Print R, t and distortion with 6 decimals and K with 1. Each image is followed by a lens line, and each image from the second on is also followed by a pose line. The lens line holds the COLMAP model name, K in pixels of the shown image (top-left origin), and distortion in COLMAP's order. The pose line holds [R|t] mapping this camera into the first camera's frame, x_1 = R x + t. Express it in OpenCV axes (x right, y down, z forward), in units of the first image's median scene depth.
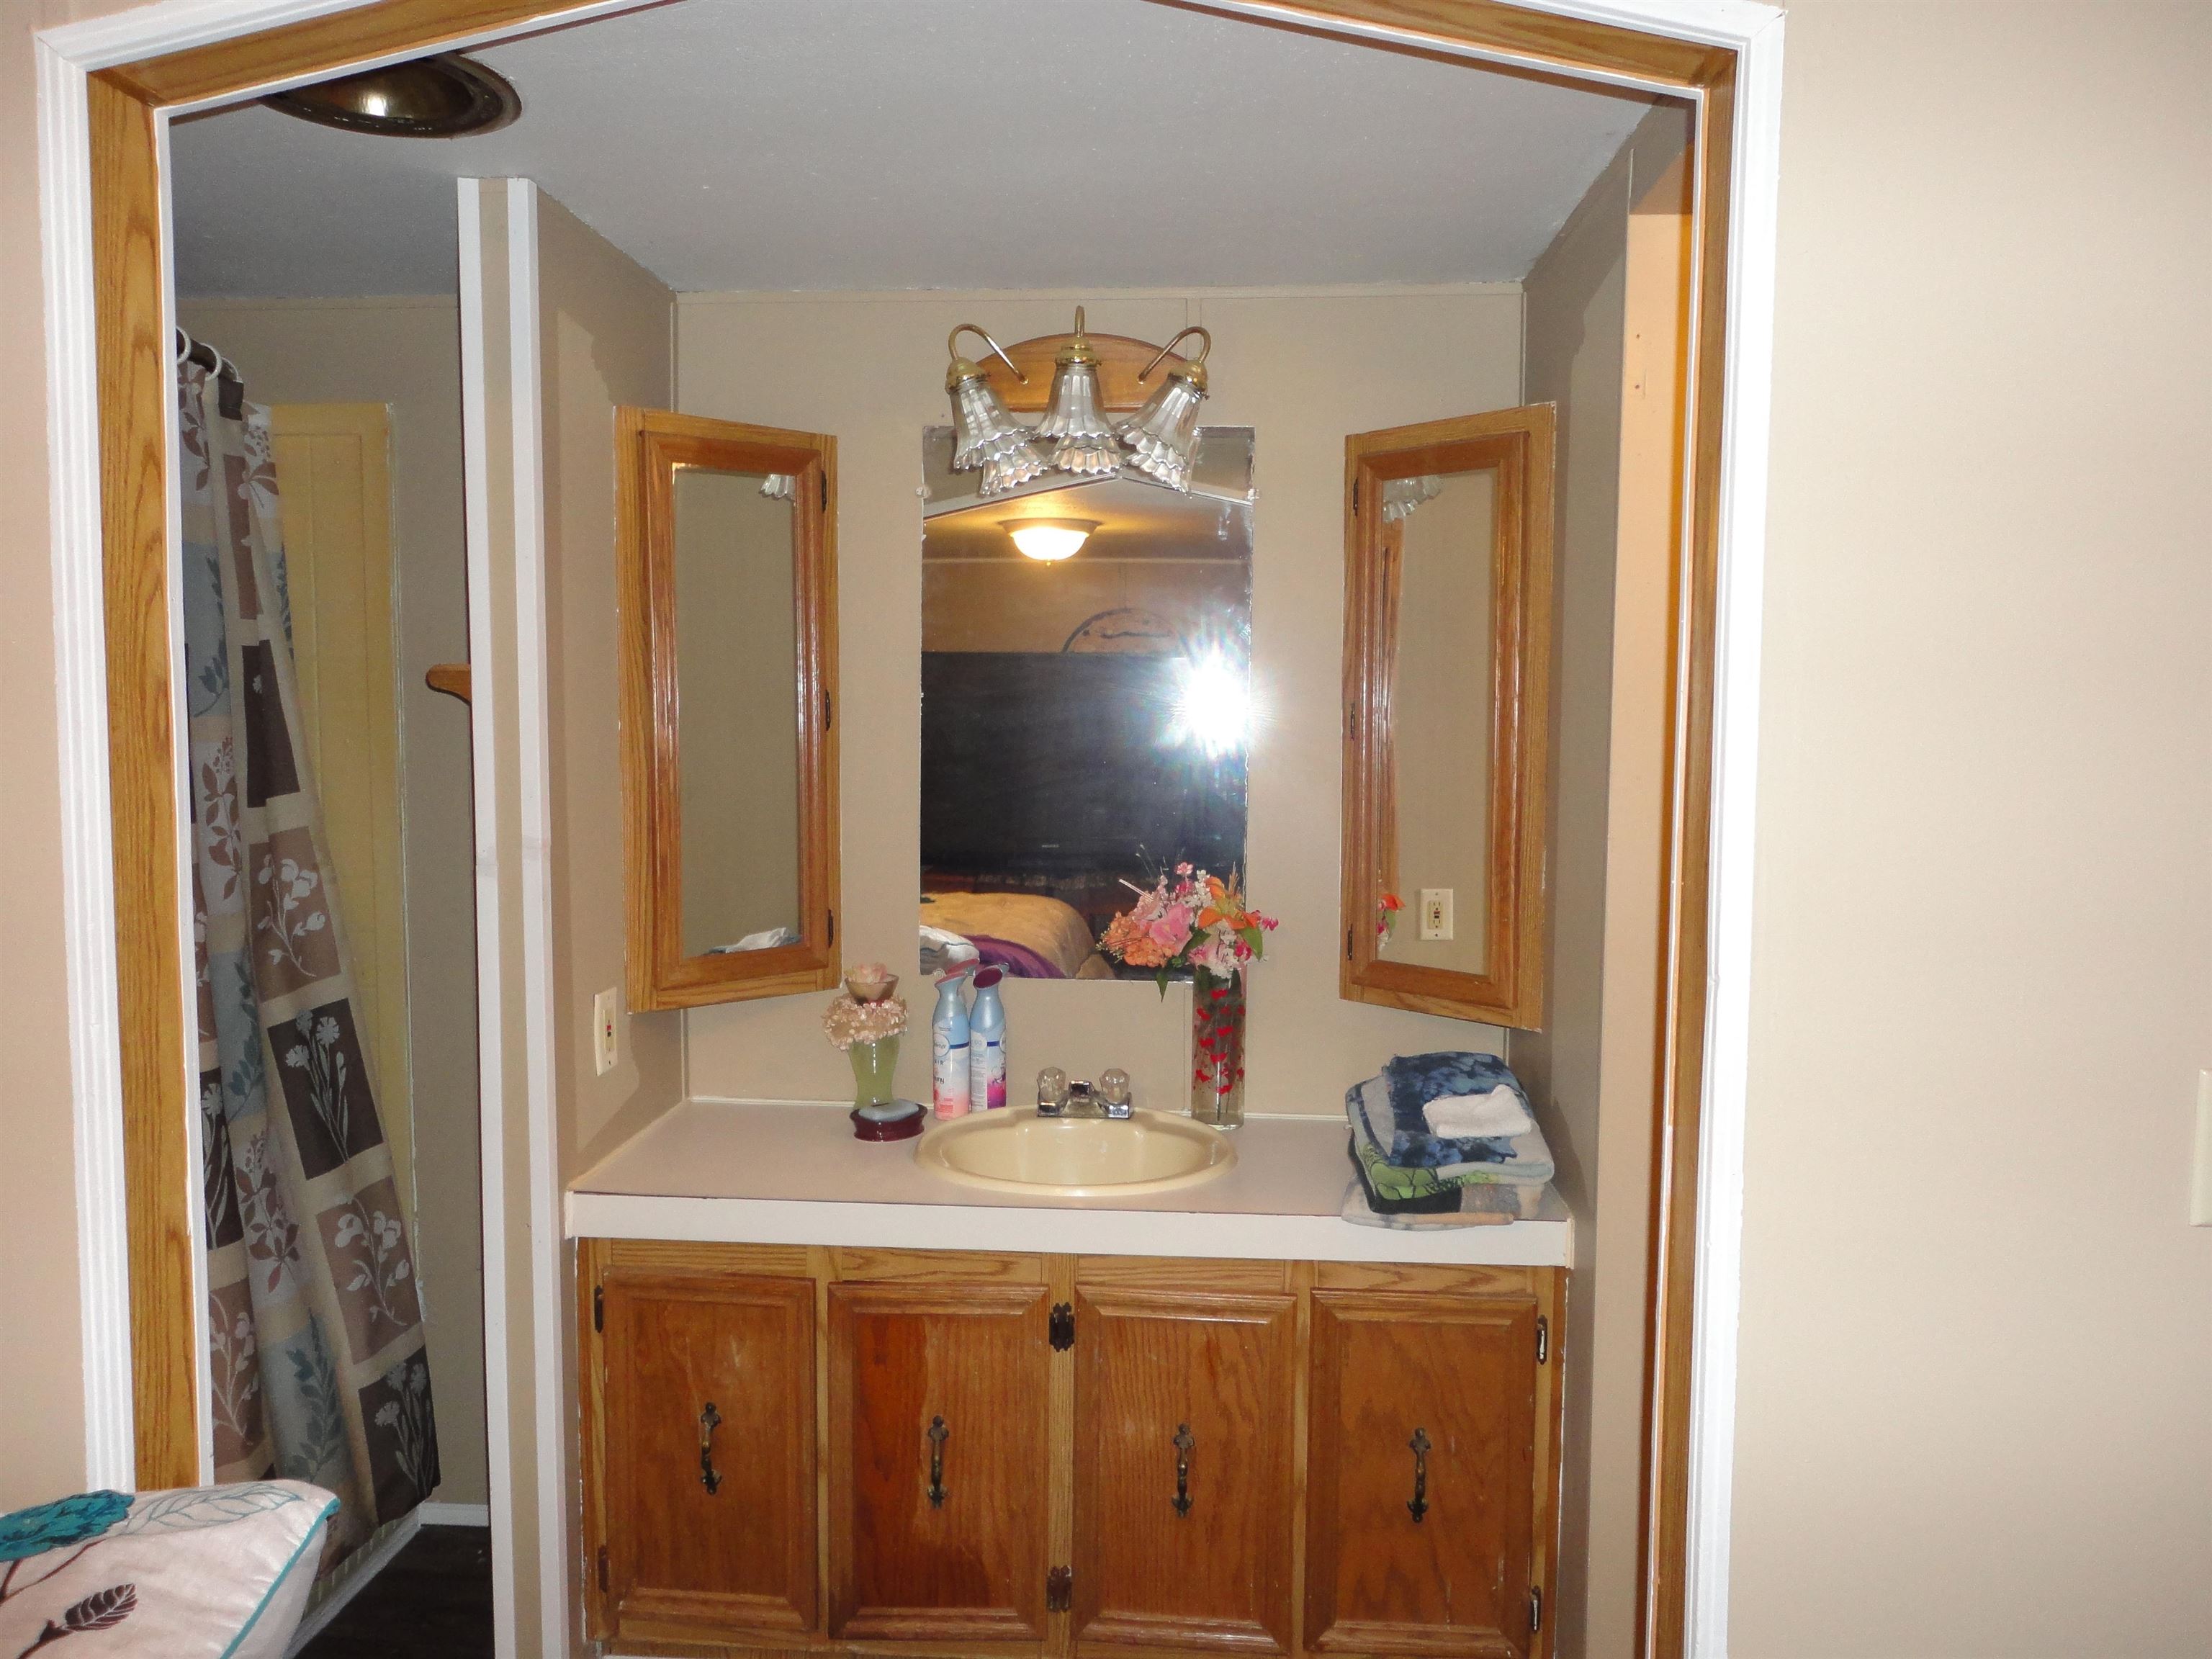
lens RADIAL K [[1646.5, 0, 1106.3], [0, 1646.5, 826.2], [0, 0, 1]] dist [-0.008503, -0.005523]
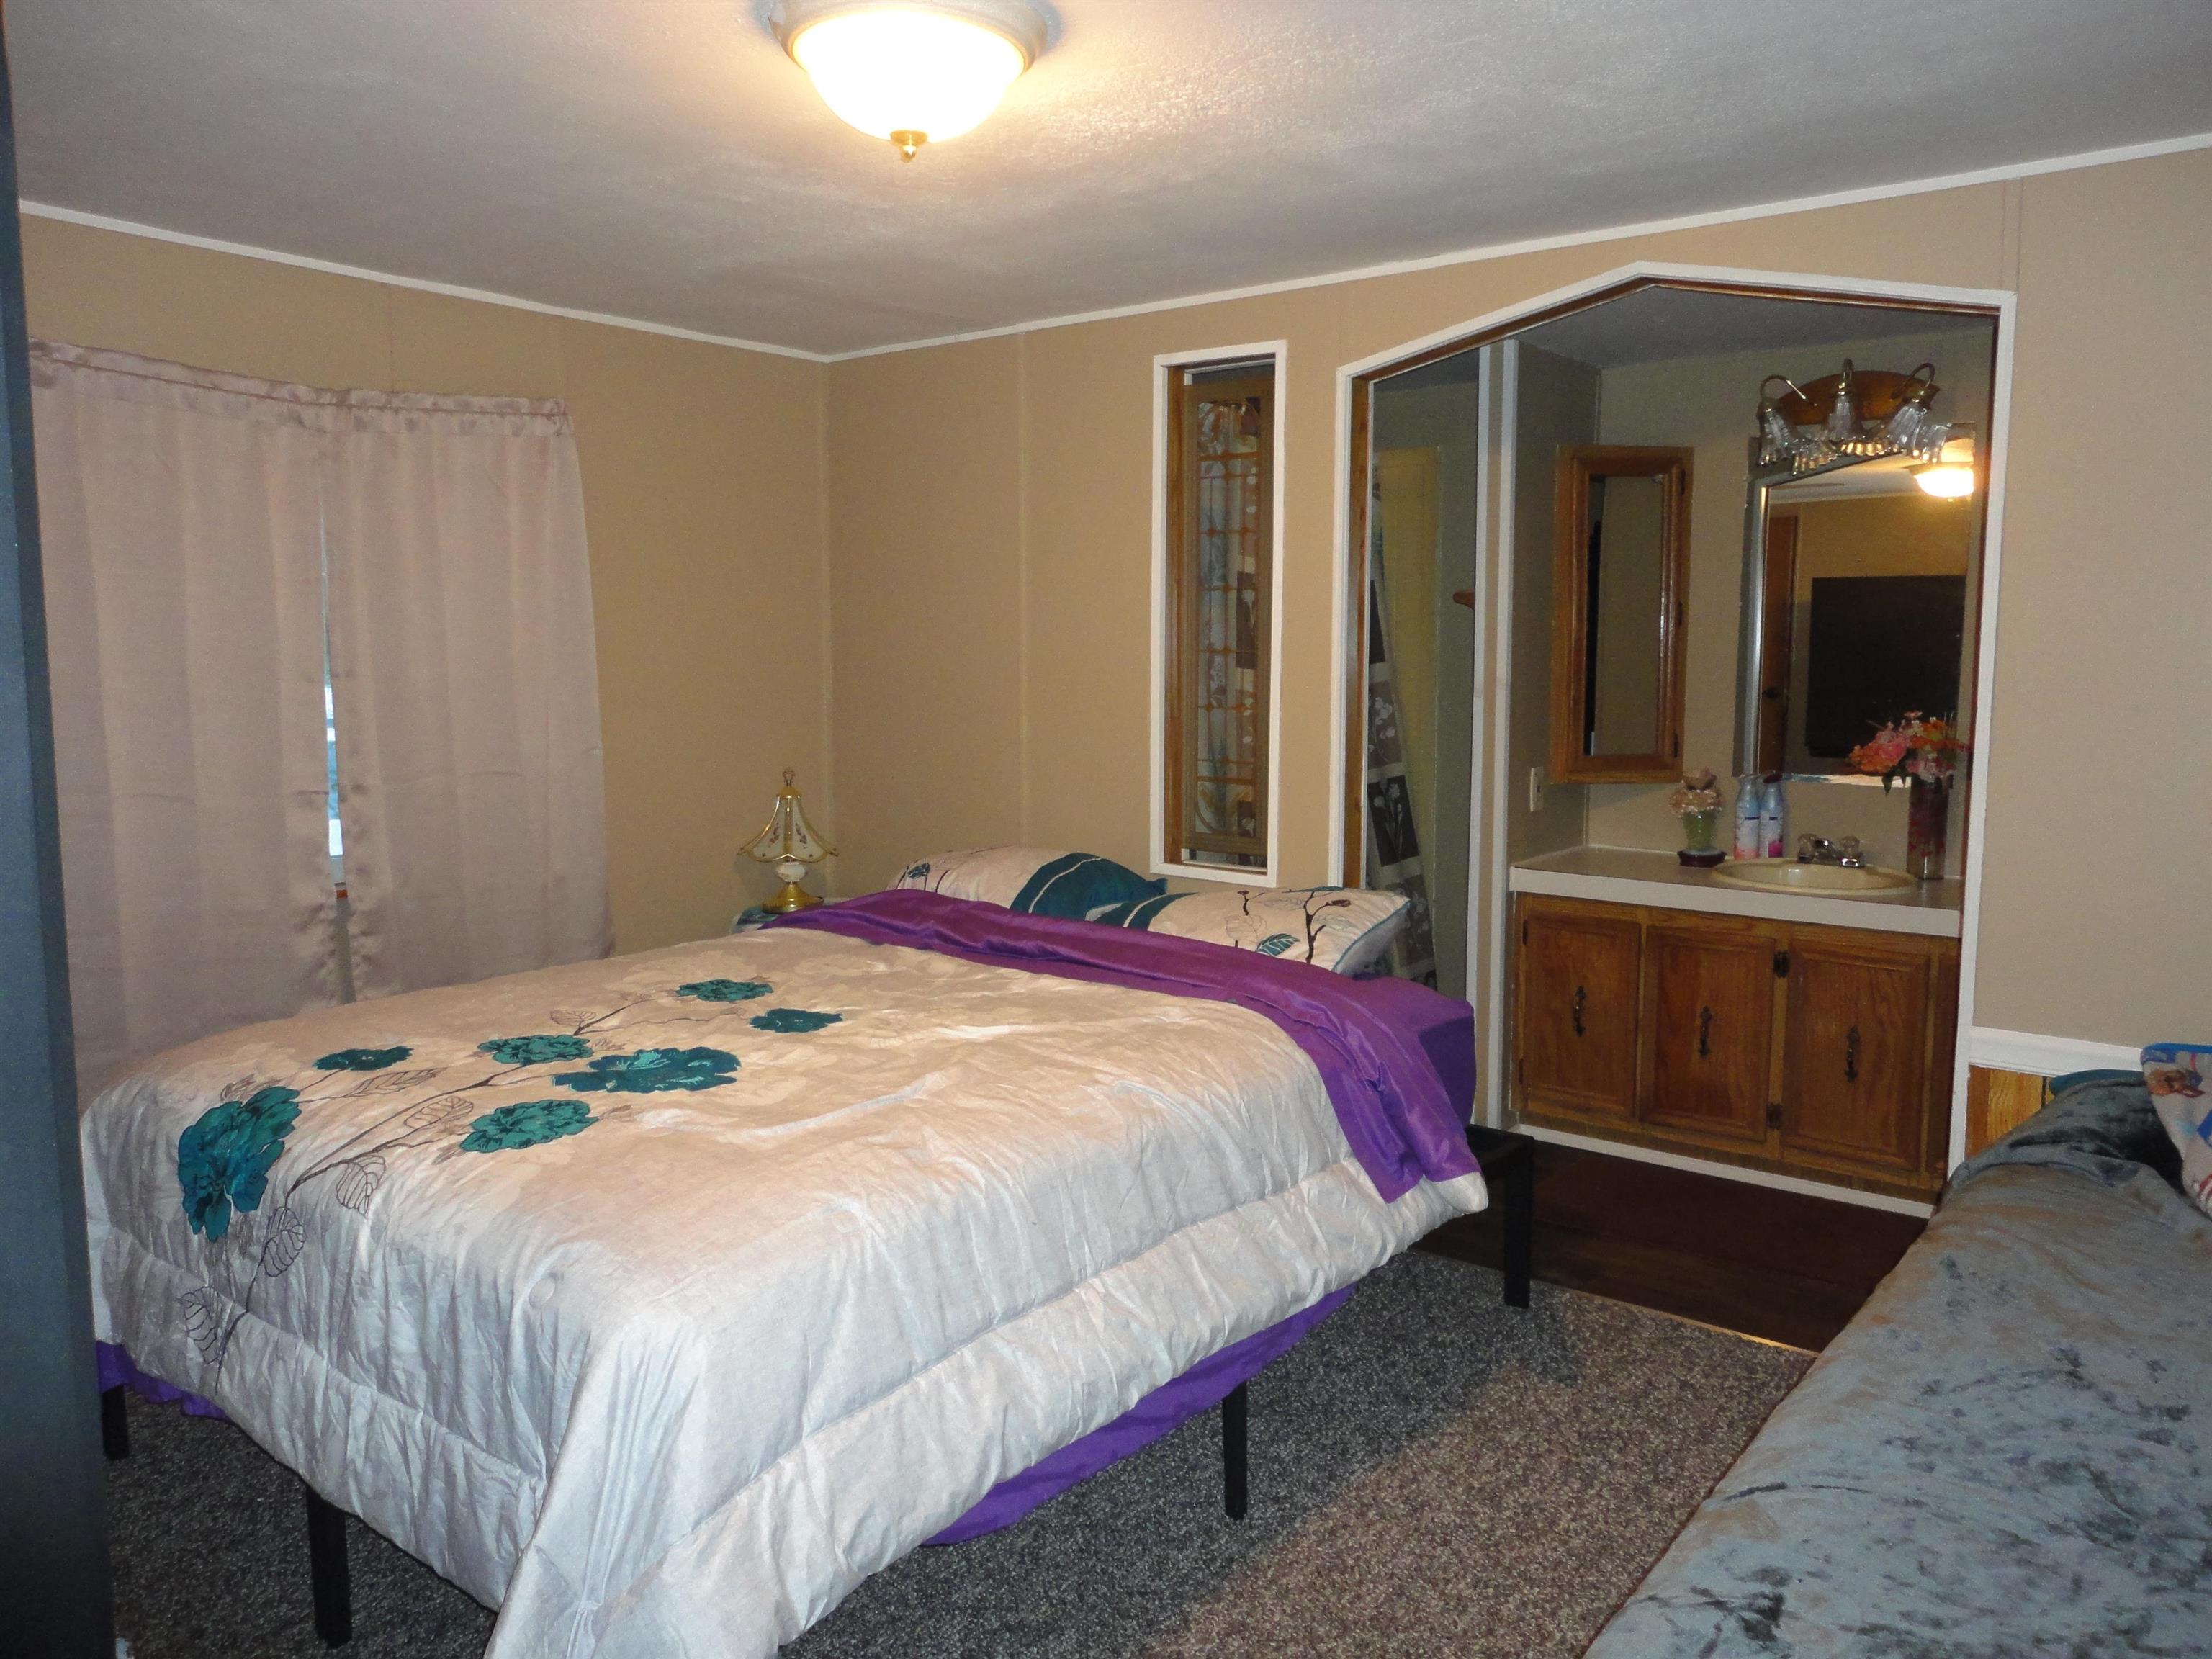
lens RADIAL K [[1646.5, 0, 1104.9], [0, 1646.5, 828.4], [0, 0, 1]] dist [-0.008503, -0.005523]
pose [[0.828749, 0.055695, -0.556842, 0.300597], [-0.033452, 0.998186, 0.050052, 0.086612], [0.558619, -0.022853, 0.829109, -0.744072]]
